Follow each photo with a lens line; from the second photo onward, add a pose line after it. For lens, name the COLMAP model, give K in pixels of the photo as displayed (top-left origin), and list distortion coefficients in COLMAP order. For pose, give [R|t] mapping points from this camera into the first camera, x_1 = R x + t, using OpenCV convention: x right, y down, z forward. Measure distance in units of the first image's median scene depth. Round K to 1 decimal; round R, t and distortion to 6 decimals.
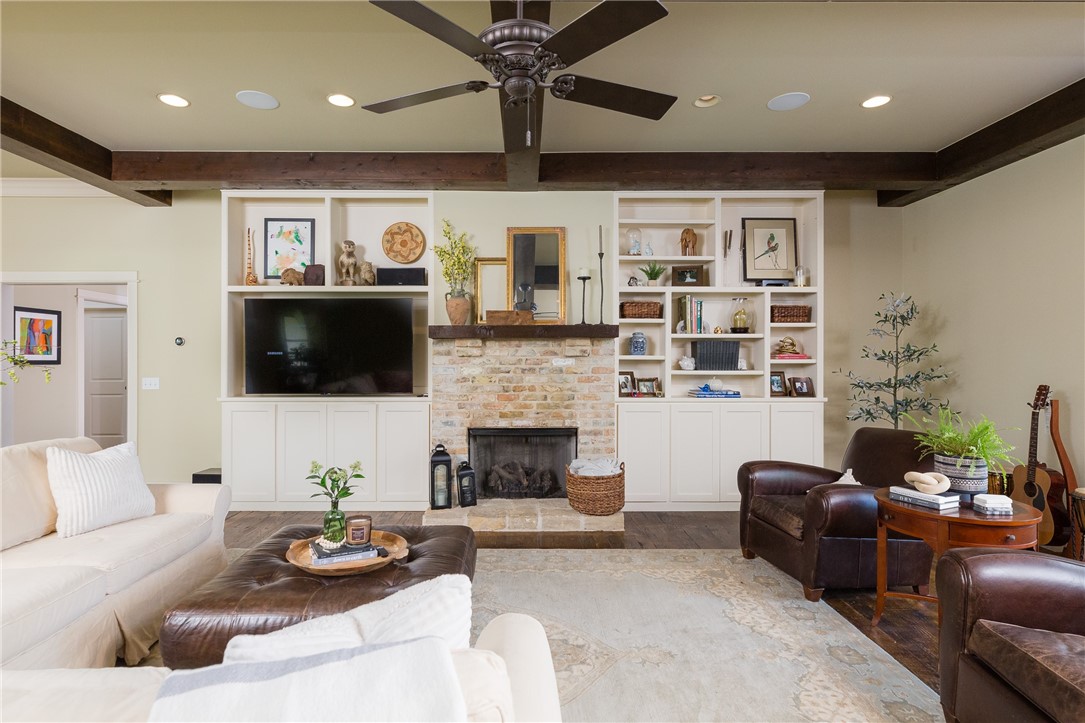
lens RADIAL K [[555.4, 0, 524.1], [0, 555.4, 360.6], [0, 0, 1]] dist [-0.001857, -0.000162]
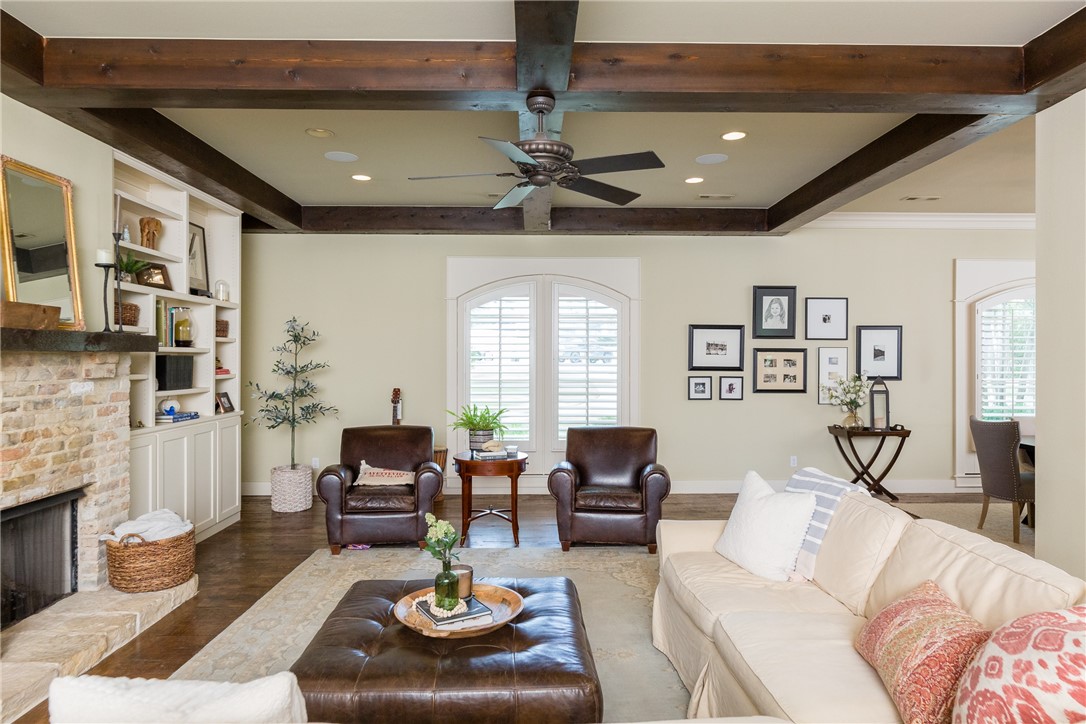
lens RADIAL K [[653.1, 0, 543.0], [0, 653.1, 362.0], [0, 0, 1]] dist [-0.003872, -0.001681]
pose [[-0.019619, -0.004498, 0.999797, -0.712401], [0.004073, 0.999981, 0.004579, -0.029149], [-0.999799, 0.004162, -0.019601, 0.466770]]
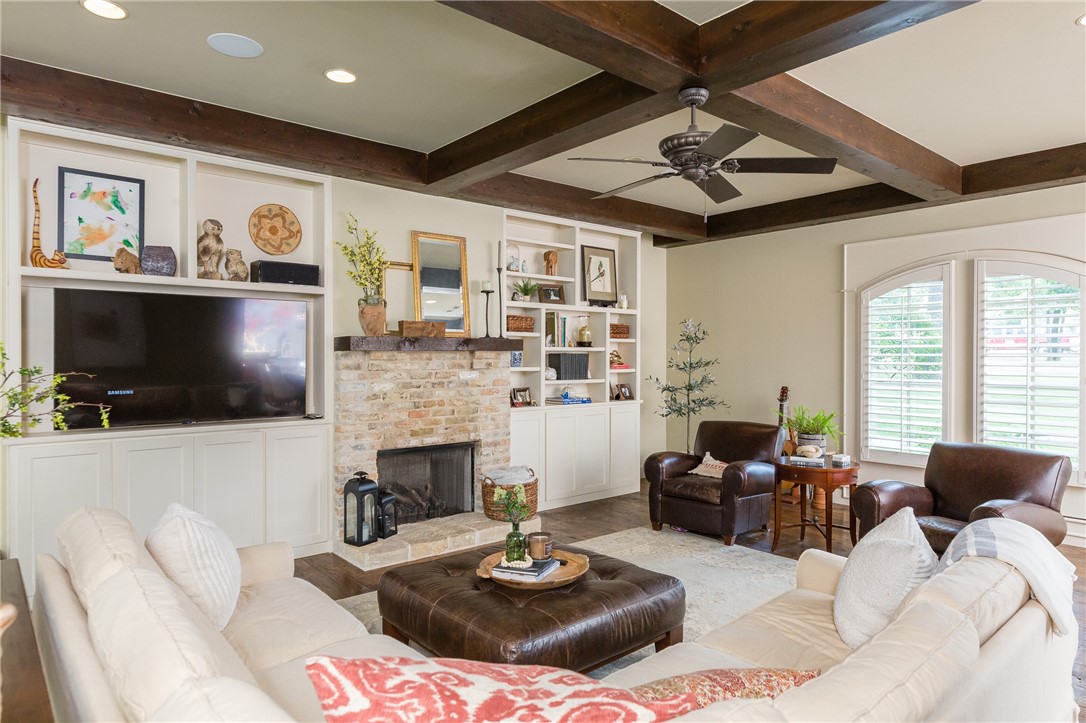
lens RADIAL K [[653.1, 0, 543.0], [0, 653.1, 361.5], [0, 0, 1]] dist [-0.003872, -0.001681]
pose [[0.767927, -0.004074, 0.640525, -0.571166], [0.000816, 0.999985, 0.005381, -0.027513], [-0.640537, -0.003609, 0.767919, 0.023140]]
